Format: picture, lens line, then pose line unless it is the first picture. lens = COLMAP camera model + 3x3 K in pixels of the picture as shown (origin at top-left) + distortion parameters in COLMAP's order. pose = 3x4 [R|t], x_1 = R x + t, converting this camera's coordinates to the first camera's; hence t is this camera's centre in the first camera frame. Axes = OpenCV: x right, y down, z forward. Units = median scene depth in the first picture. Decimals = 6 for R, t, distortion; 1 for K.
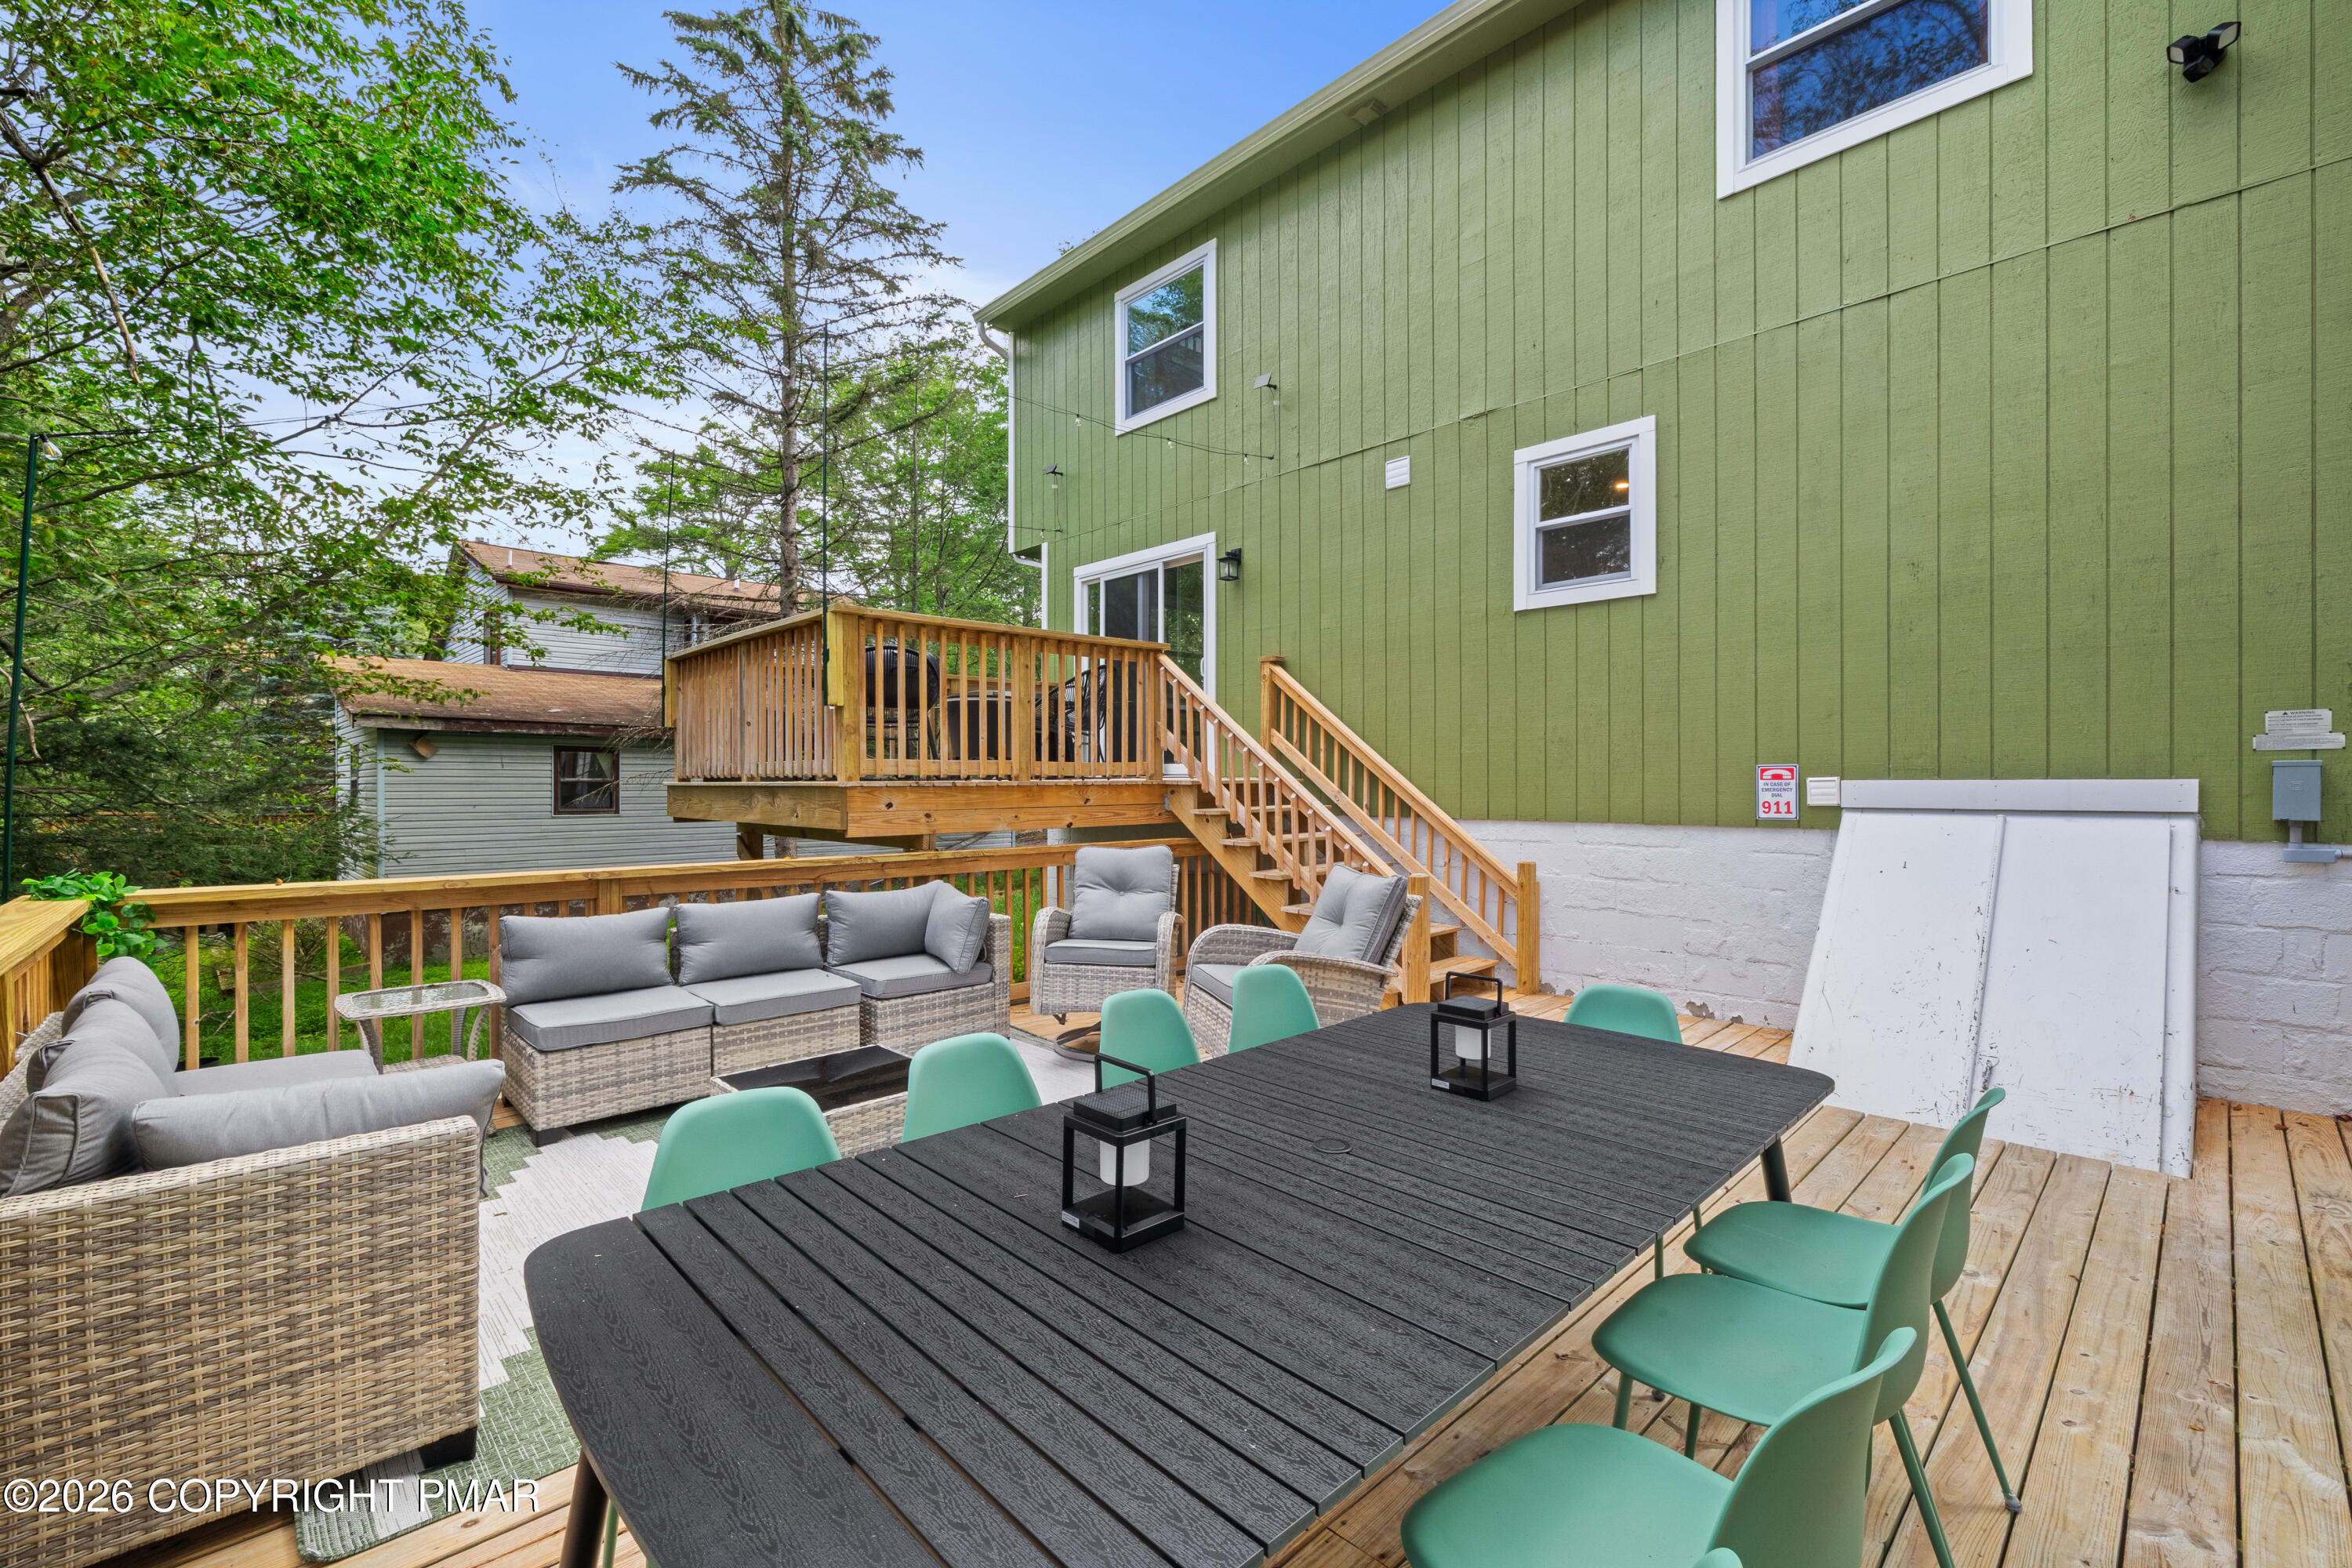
lens RADIAL K [[986.2, 0, 1164.3], [0, 986.2, 780.1], [0, 0, 1]] dist [-0.001119, -0.000237]
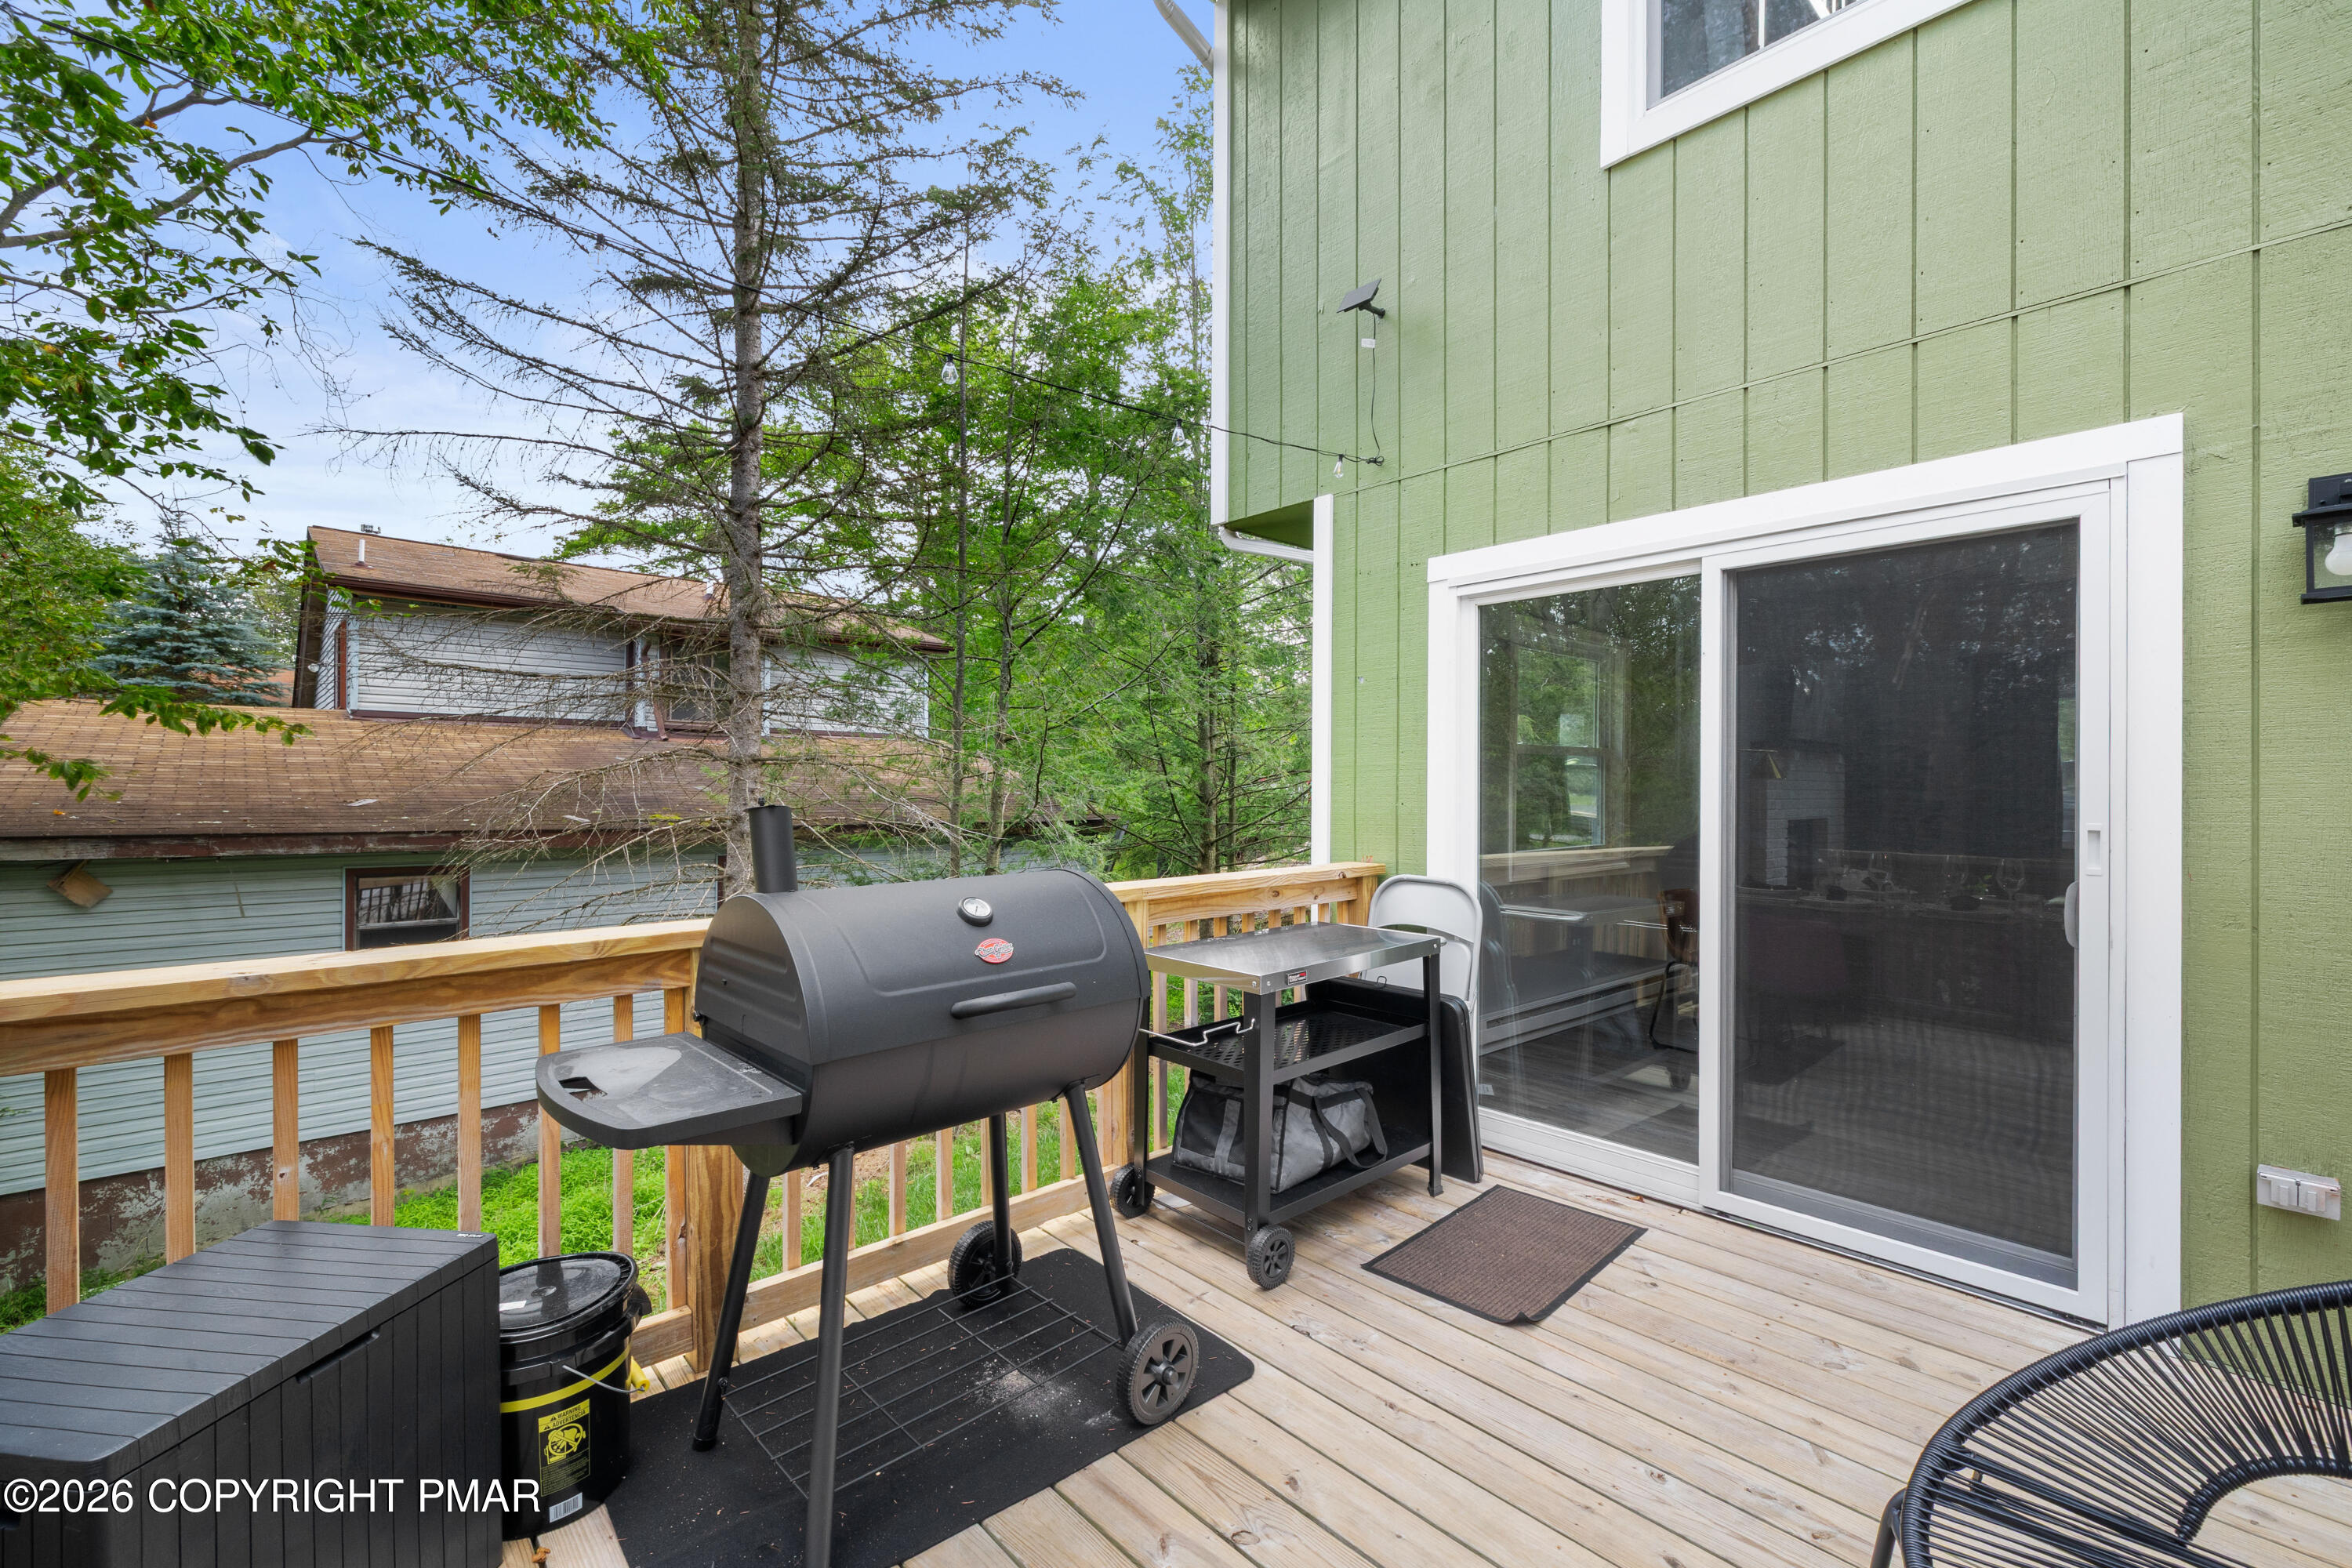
lens RADIAL K [[986.2, 0, 1168.6], [0, 986.2, 781.8], [0, 0, 1]] dist [-0.001119, -0.000237]
pose [[0.999851, 0.003925, -0.016822, -0.190147], [-0.003918, 0.999992, 0.000486, -0.138180], [0.016824, -0.000420, 0.999858, 0.659171]]
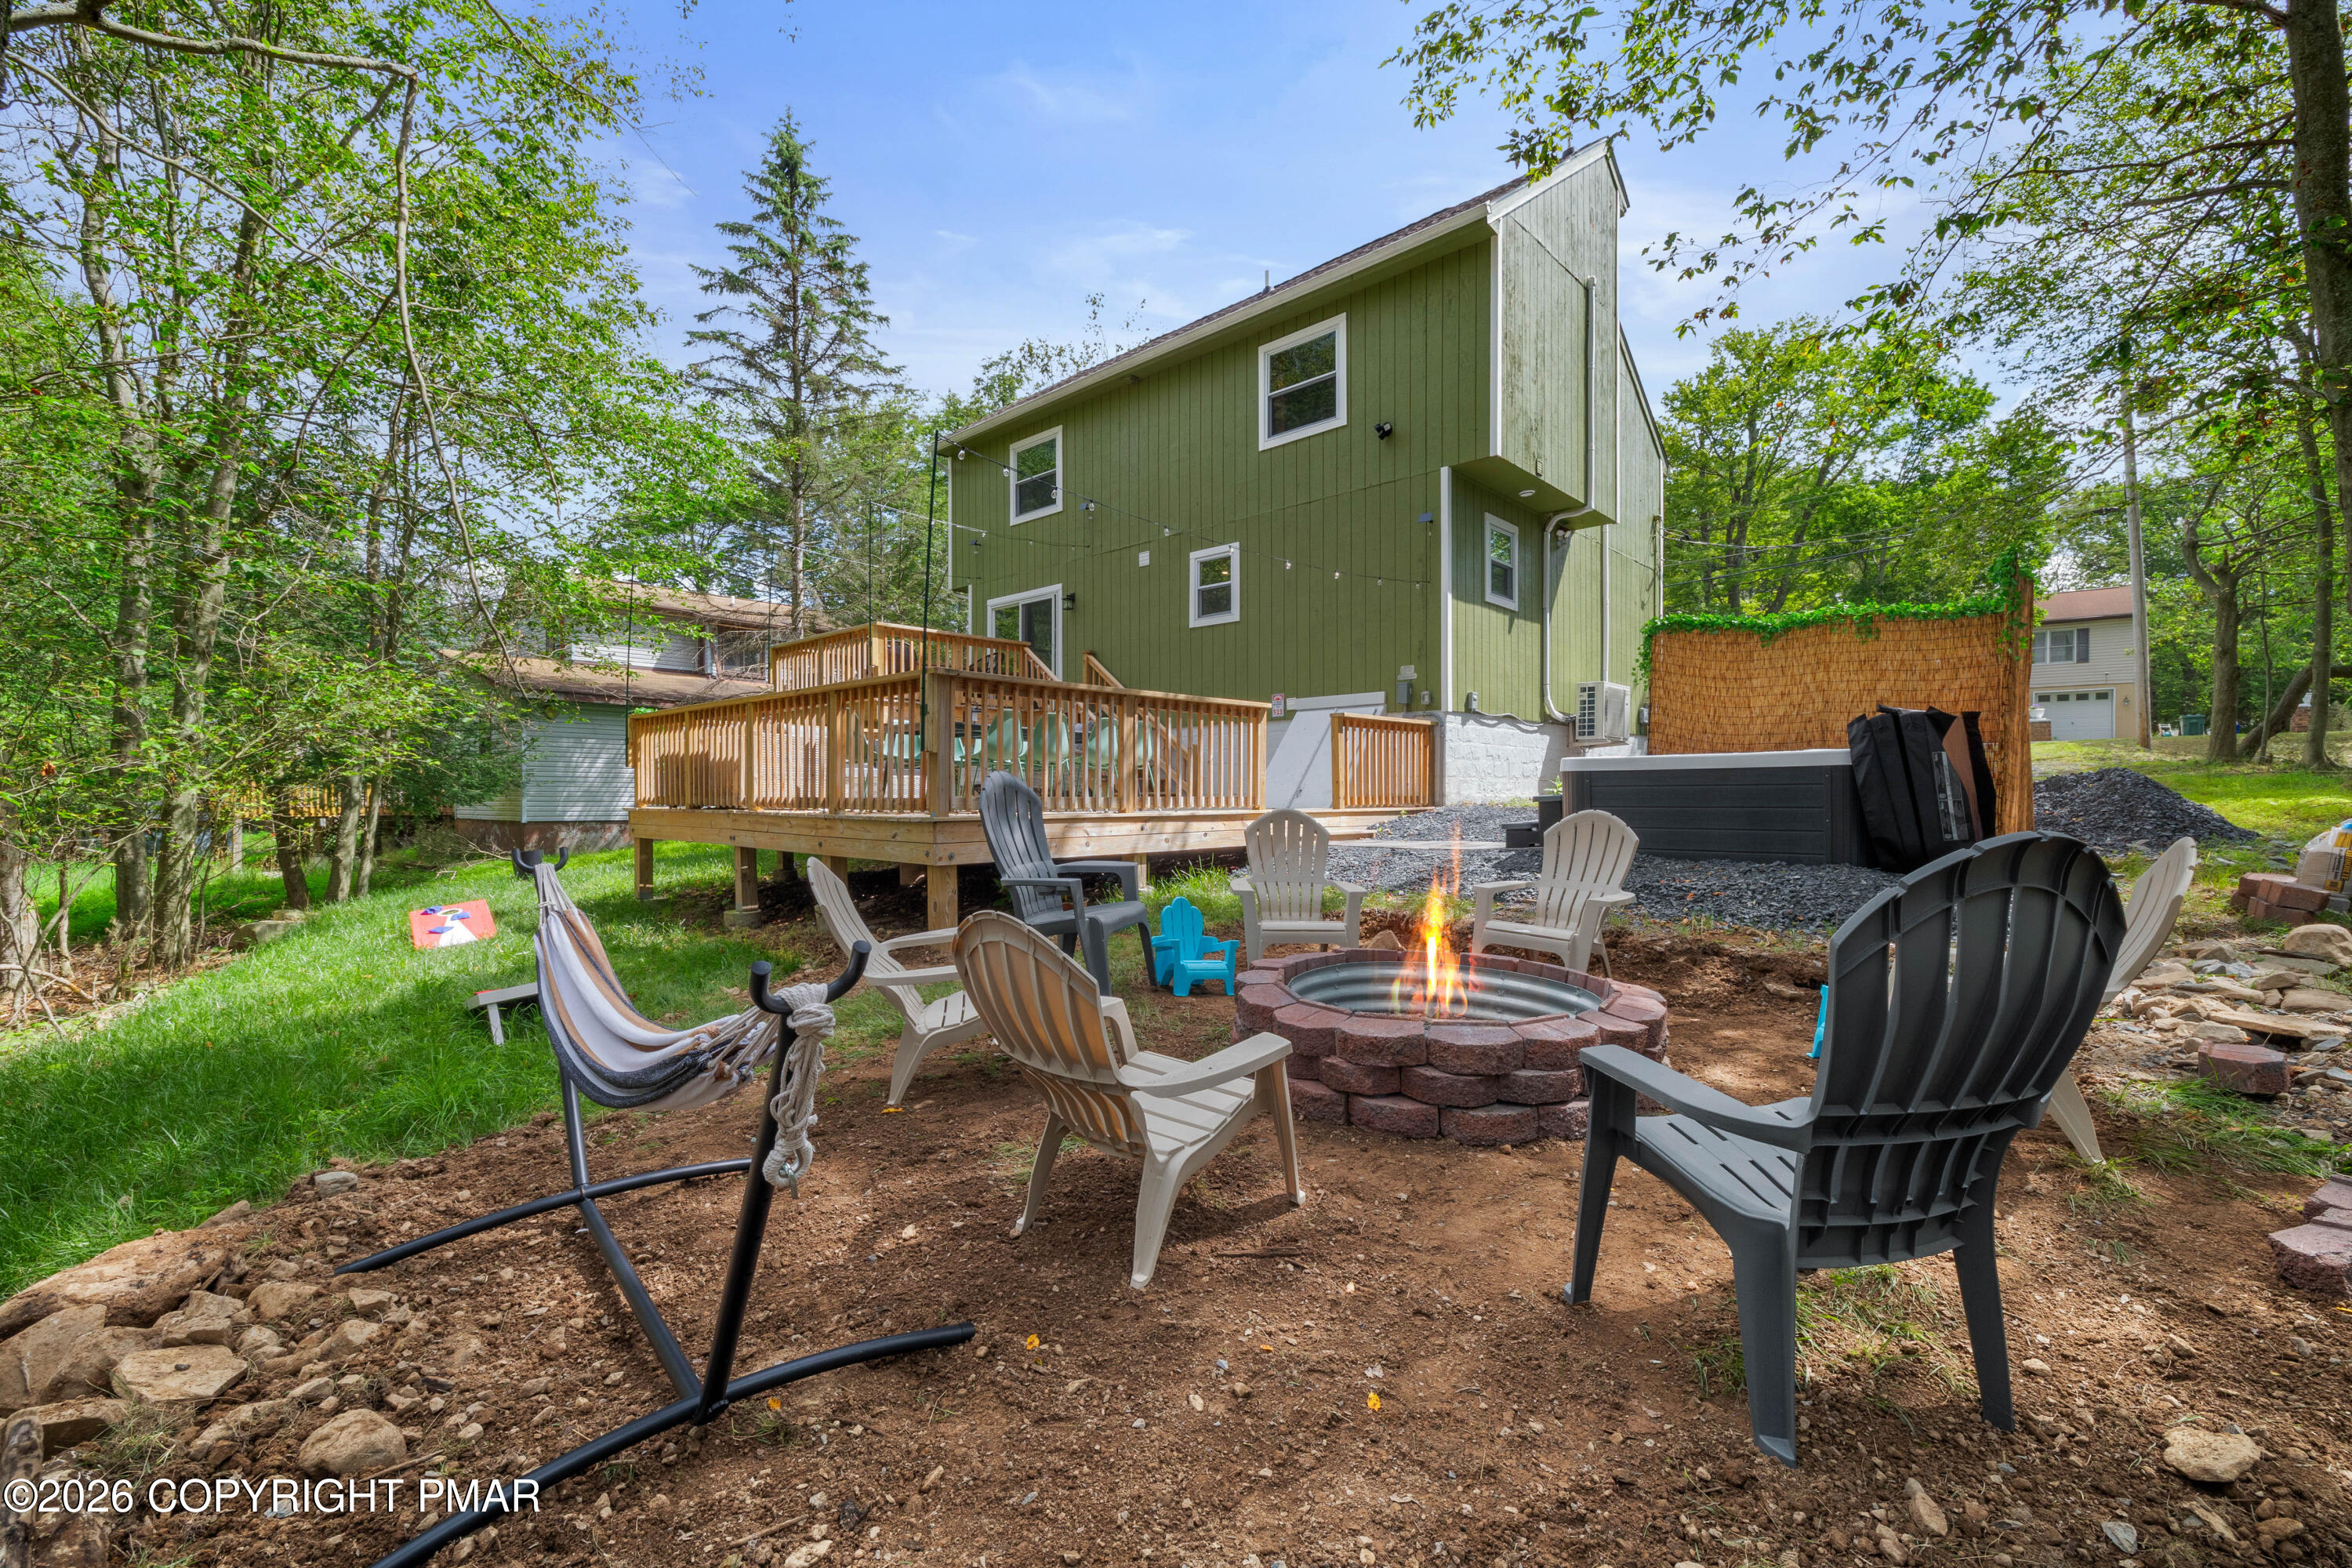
lens RADIAL K [[986.2, 0, 1188.5], [0, 986.2, 798.8], [0, 0, 1]] dist [-0.001119, -0.000237]
pose [[0.996439, -0.001184, 0.084312, 0.119127], [0.000918, 0.999994, 0.003203, 0.132769], [-0.084315, -0.003115, 0.996434, -0.783426]]
